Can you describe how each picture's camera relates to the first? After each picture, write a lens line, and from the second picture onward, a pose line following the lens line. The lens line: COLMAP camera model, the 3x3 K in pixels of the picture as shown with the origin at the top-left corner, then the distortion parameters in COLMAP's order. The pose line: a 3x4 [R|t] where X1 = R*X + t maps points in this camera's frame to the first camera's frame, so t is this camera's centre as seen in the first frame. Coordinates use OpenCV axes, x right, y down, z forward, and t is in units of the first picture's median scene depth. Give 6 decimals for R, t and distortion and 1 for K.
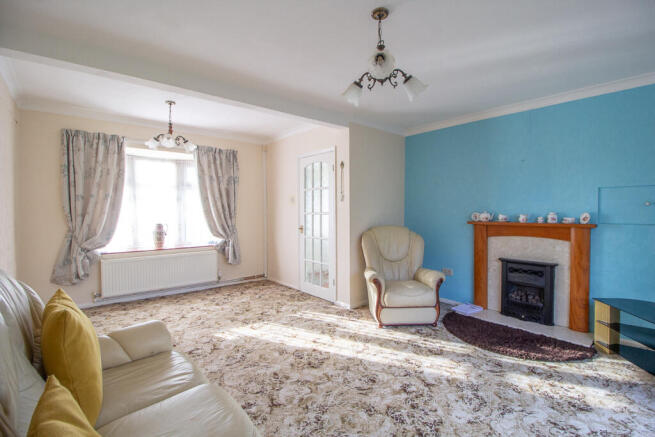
lens RADIAL K [[302.4, 0, 336.3], [0, 302.4, 214.8], [0, 0, 1]] dist [-0.000006, -0.013467]
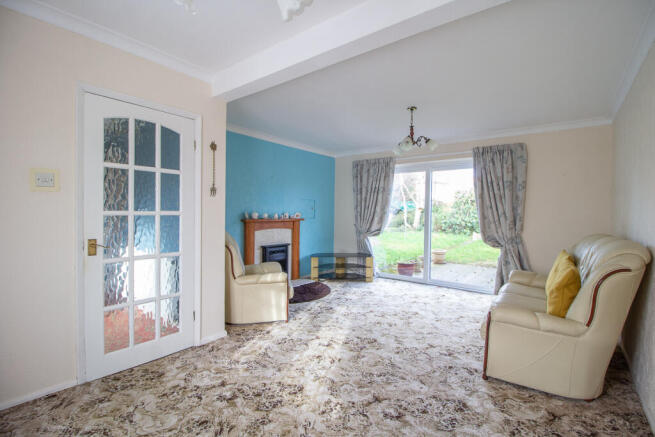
lens RADIAL K [[302.4, 0, 336.3], [0, 302.4, 214.8], [0, 0, 1]] dist [-0.000006, -0.013467]
pose [[-0.205080, -0.012904, 0.978660, -0.963777], [-0.007948, 0.999902, 0.011519, -0.015135], [-0.978713, -0.005416, -0.205163, 1.098111]]
